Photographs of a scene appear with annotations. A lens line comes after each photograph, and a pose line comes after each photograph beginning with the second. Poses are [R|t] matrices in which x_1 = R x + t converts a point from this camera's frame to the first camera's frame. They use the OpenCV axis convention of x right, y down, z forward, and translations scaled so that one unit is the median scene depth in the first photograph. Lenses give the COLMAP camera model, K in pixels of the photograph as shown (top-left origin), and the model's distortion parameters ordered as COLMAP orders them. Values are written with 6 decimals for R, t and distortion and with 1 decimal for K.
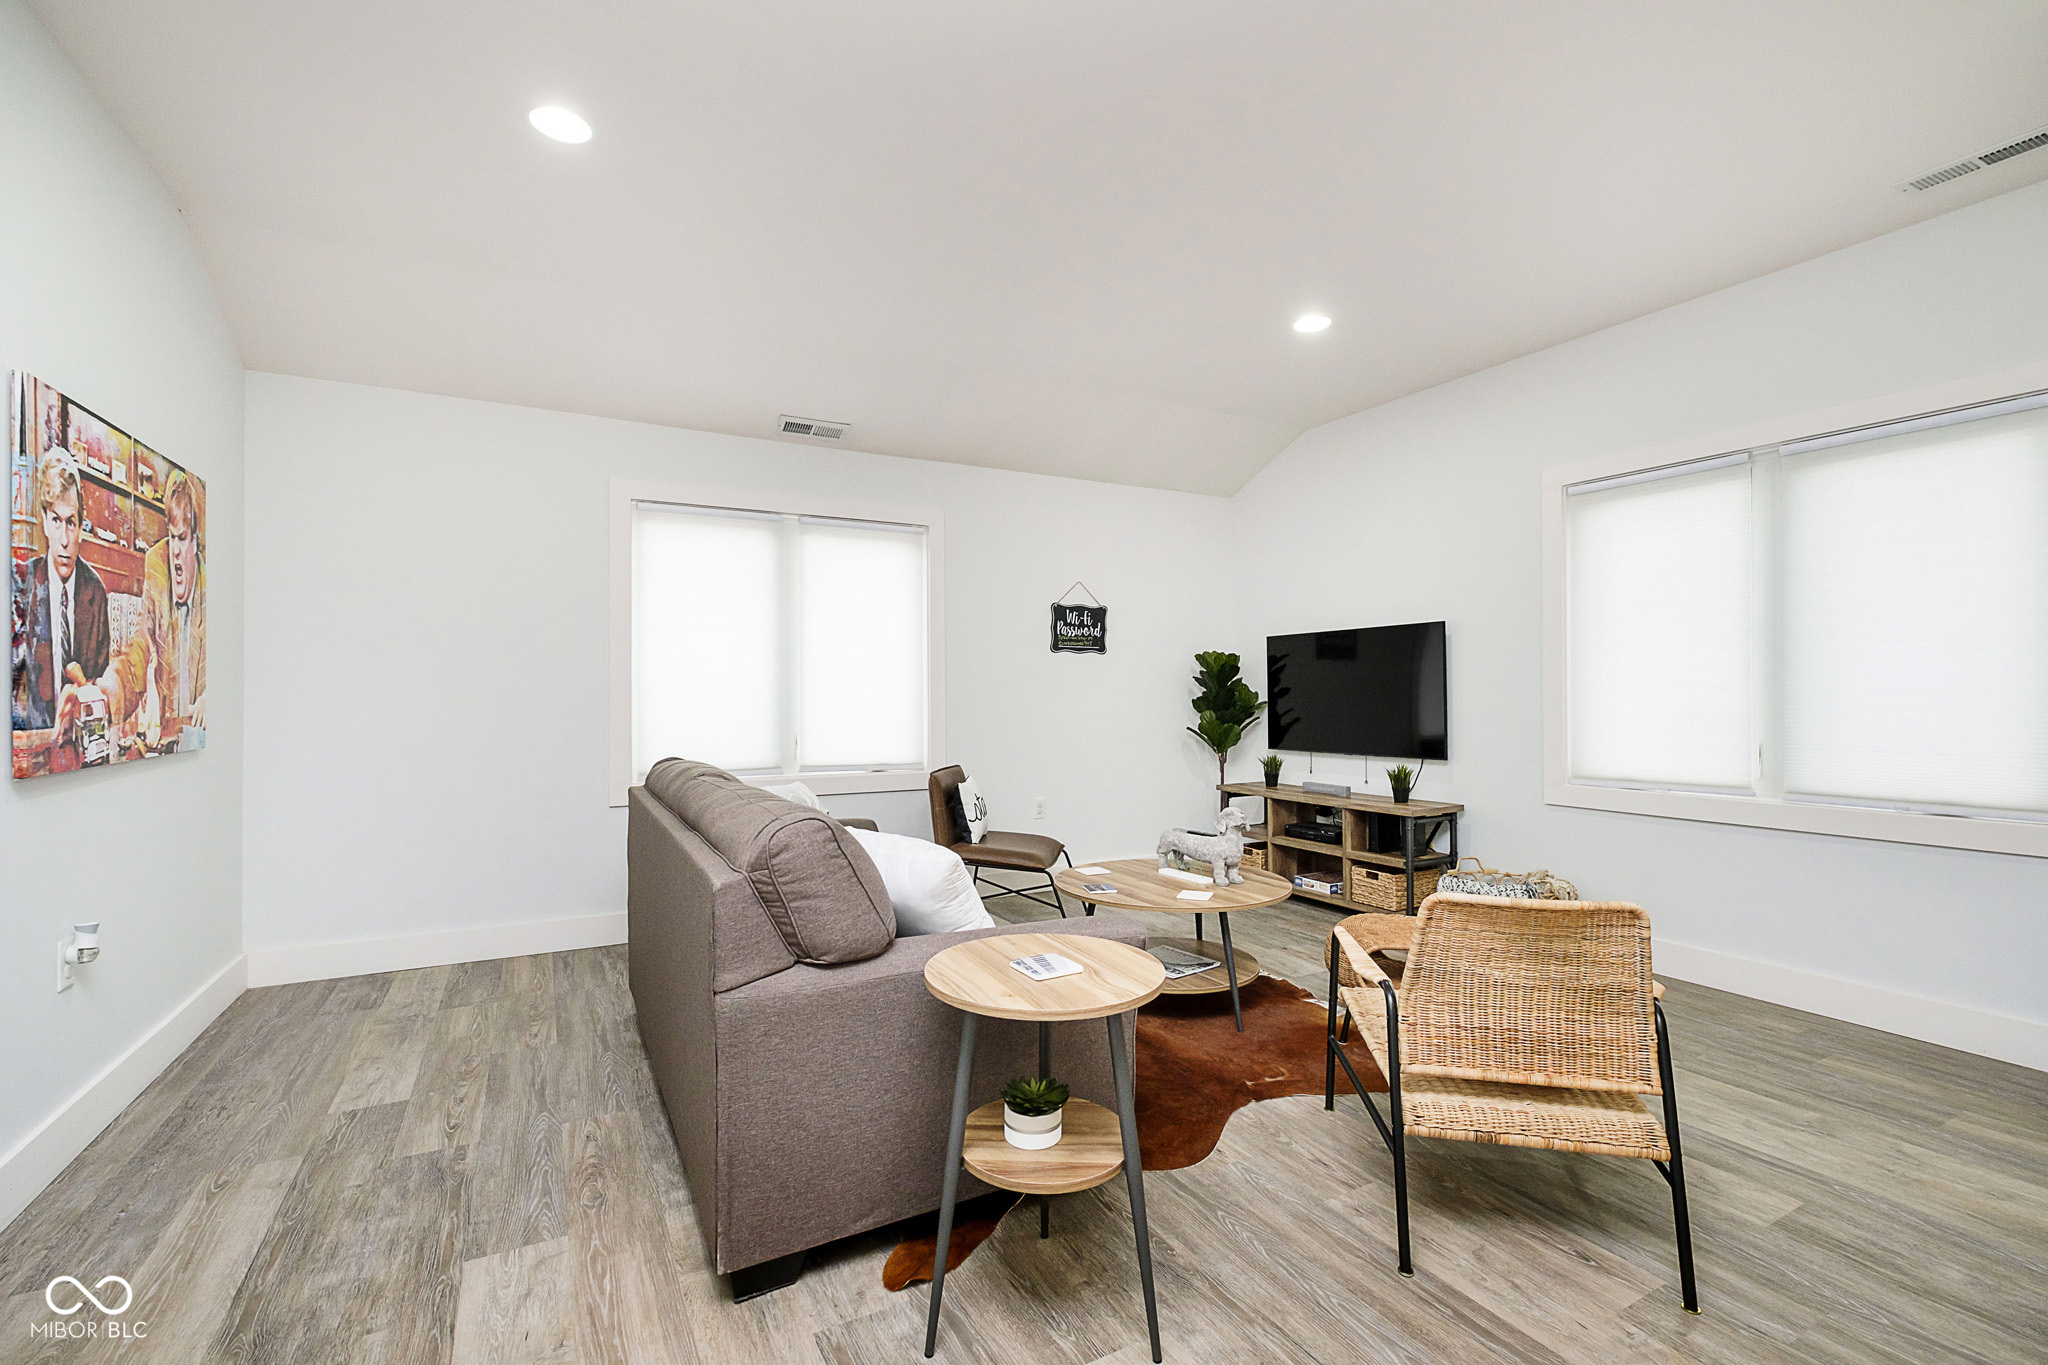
lens RADIAL K [[906.4, 0, 1046.0], [0, 906.4, 679.6], [0, 0, 1]] dist [-0.002840, -0.000350]
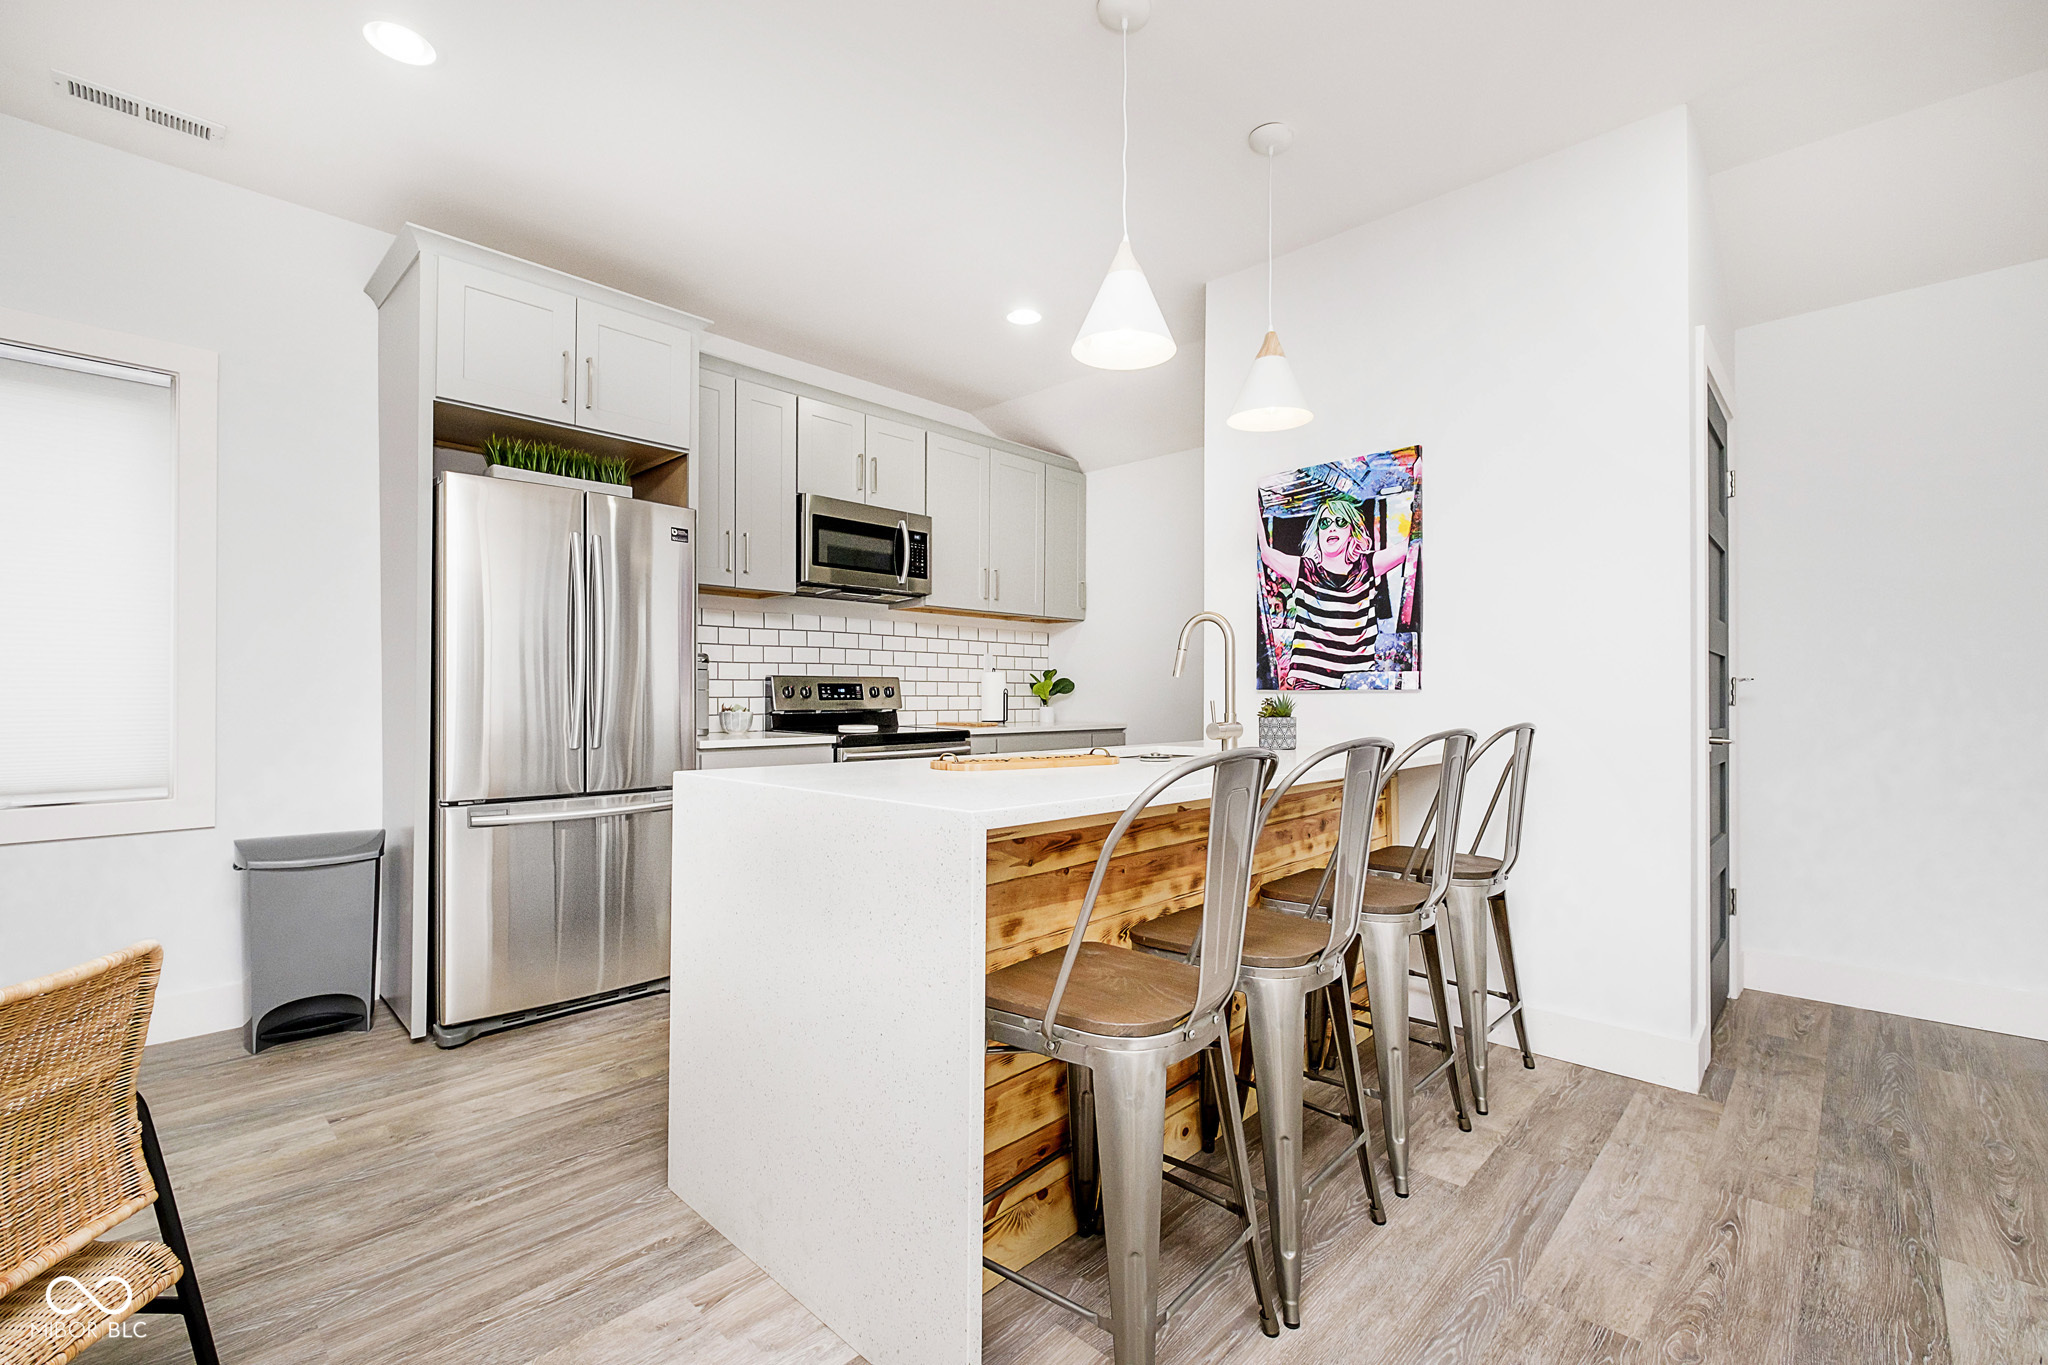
lens RADIAL K [[881.5, 0, 1038.4], [0, 881.5, 690.6], [0, 0, 1]] dist [-0.002107, -0.000262]
pose [[-0.288786, 0.002193, 0.957391, -0.121769], [-0.013847, 0.999883, -0.006467, 0.031668], [-0.957293, -0.015125, -0.288722, 0.342909]]
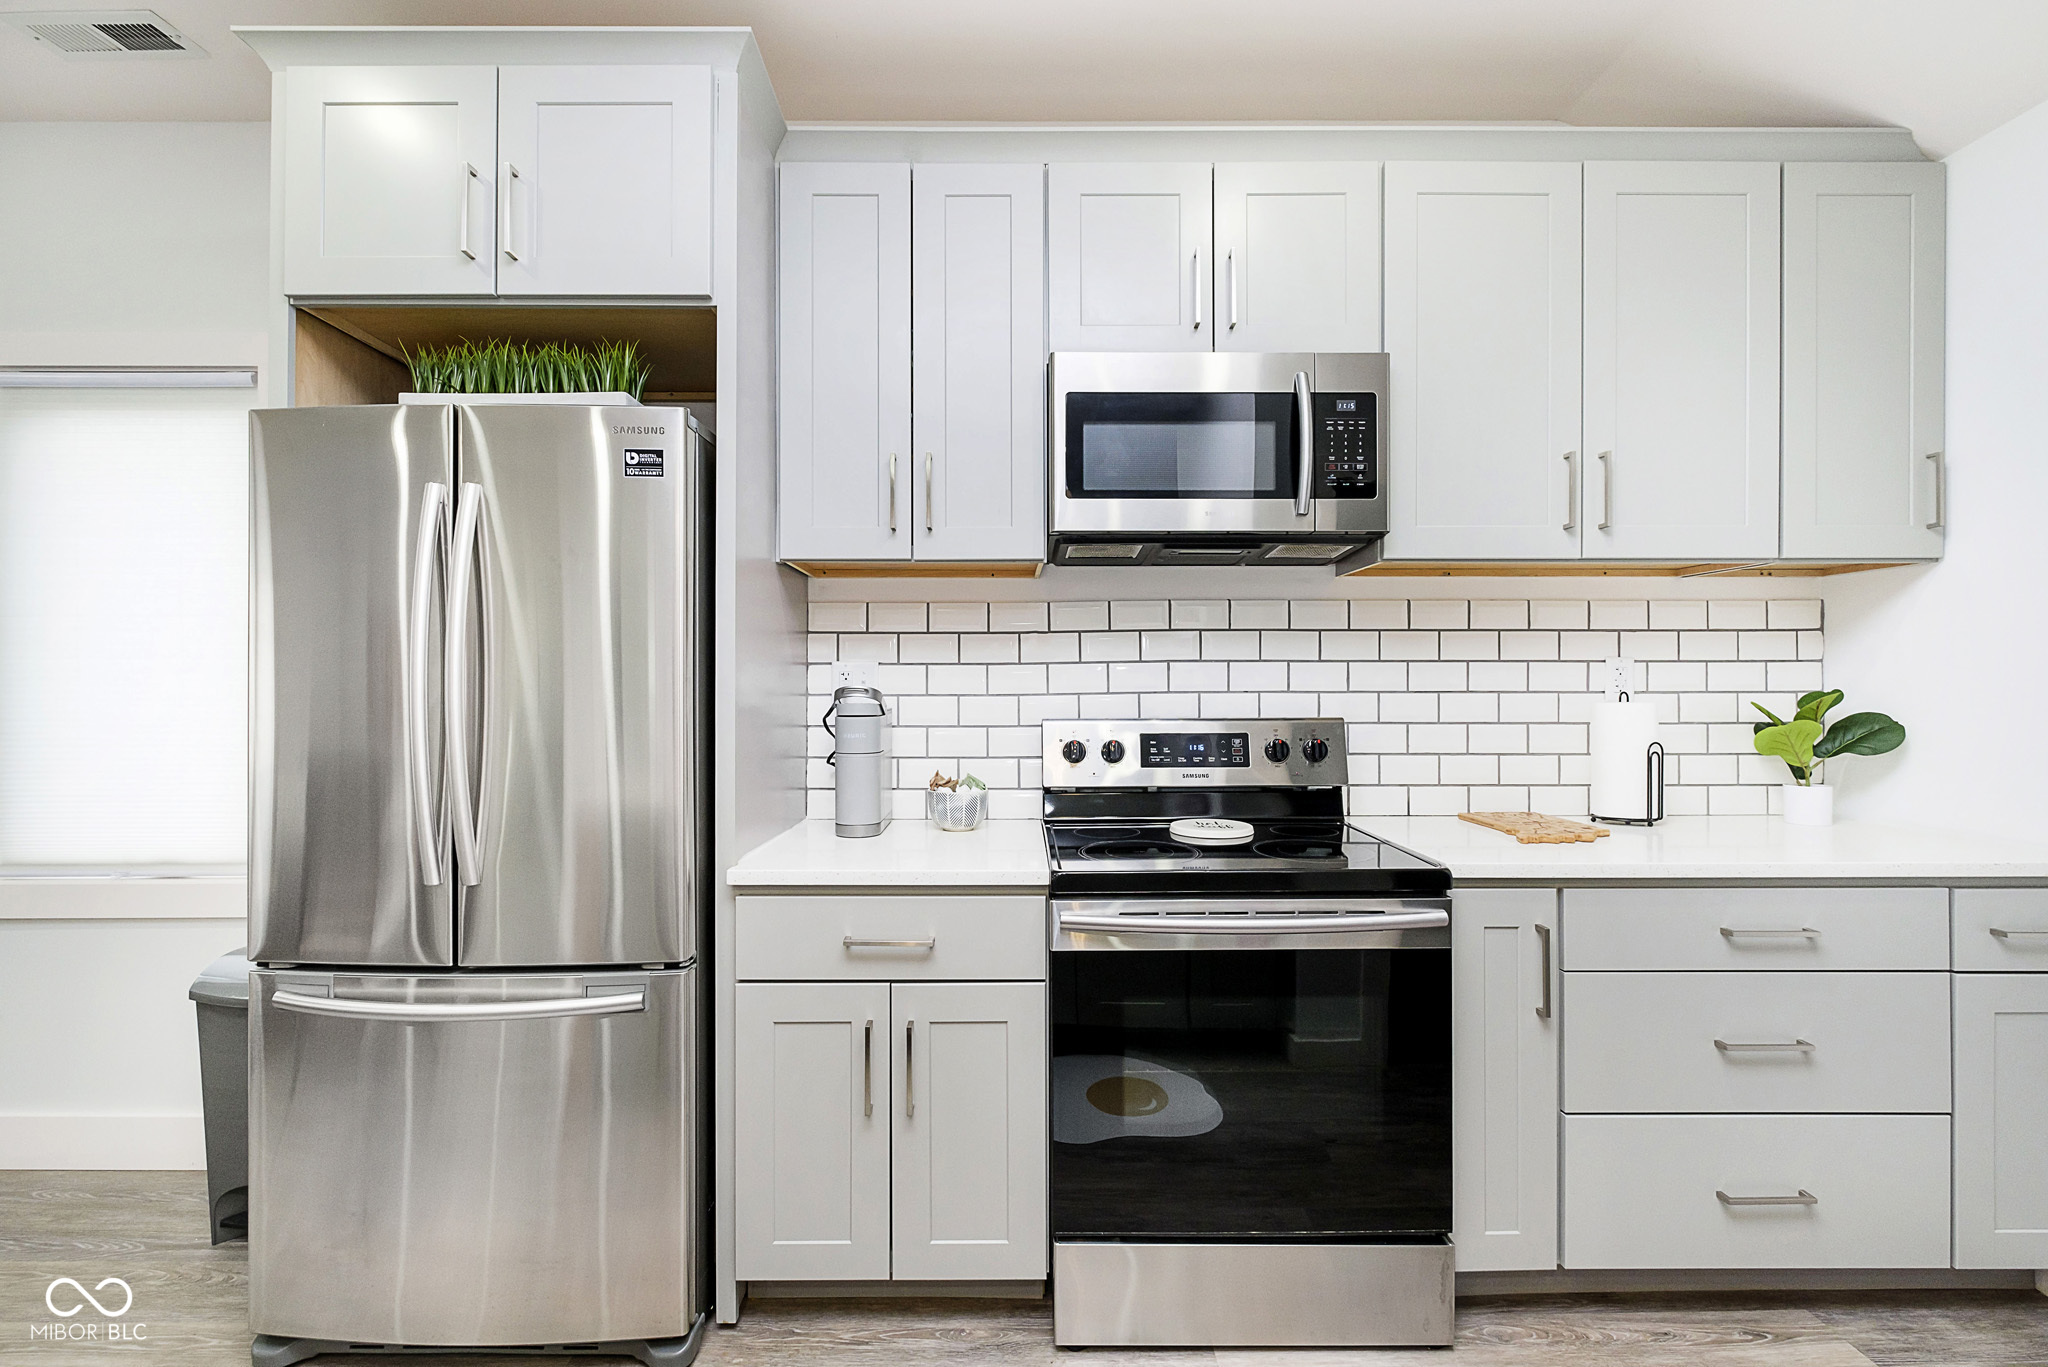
lens RADIAL K [[897.2, 0, 1020.9], [0, 897.2, 690.0], [0, 0, 1]] dist [-0.002633, -0.000433]
pose [[0.498777, -0.001896, 0.866728, 0.757970], [-0.009373, 0.999927, 0.007581, -0.032247], [-0.866680, -0.011905, 0.498723, -0.051992]]
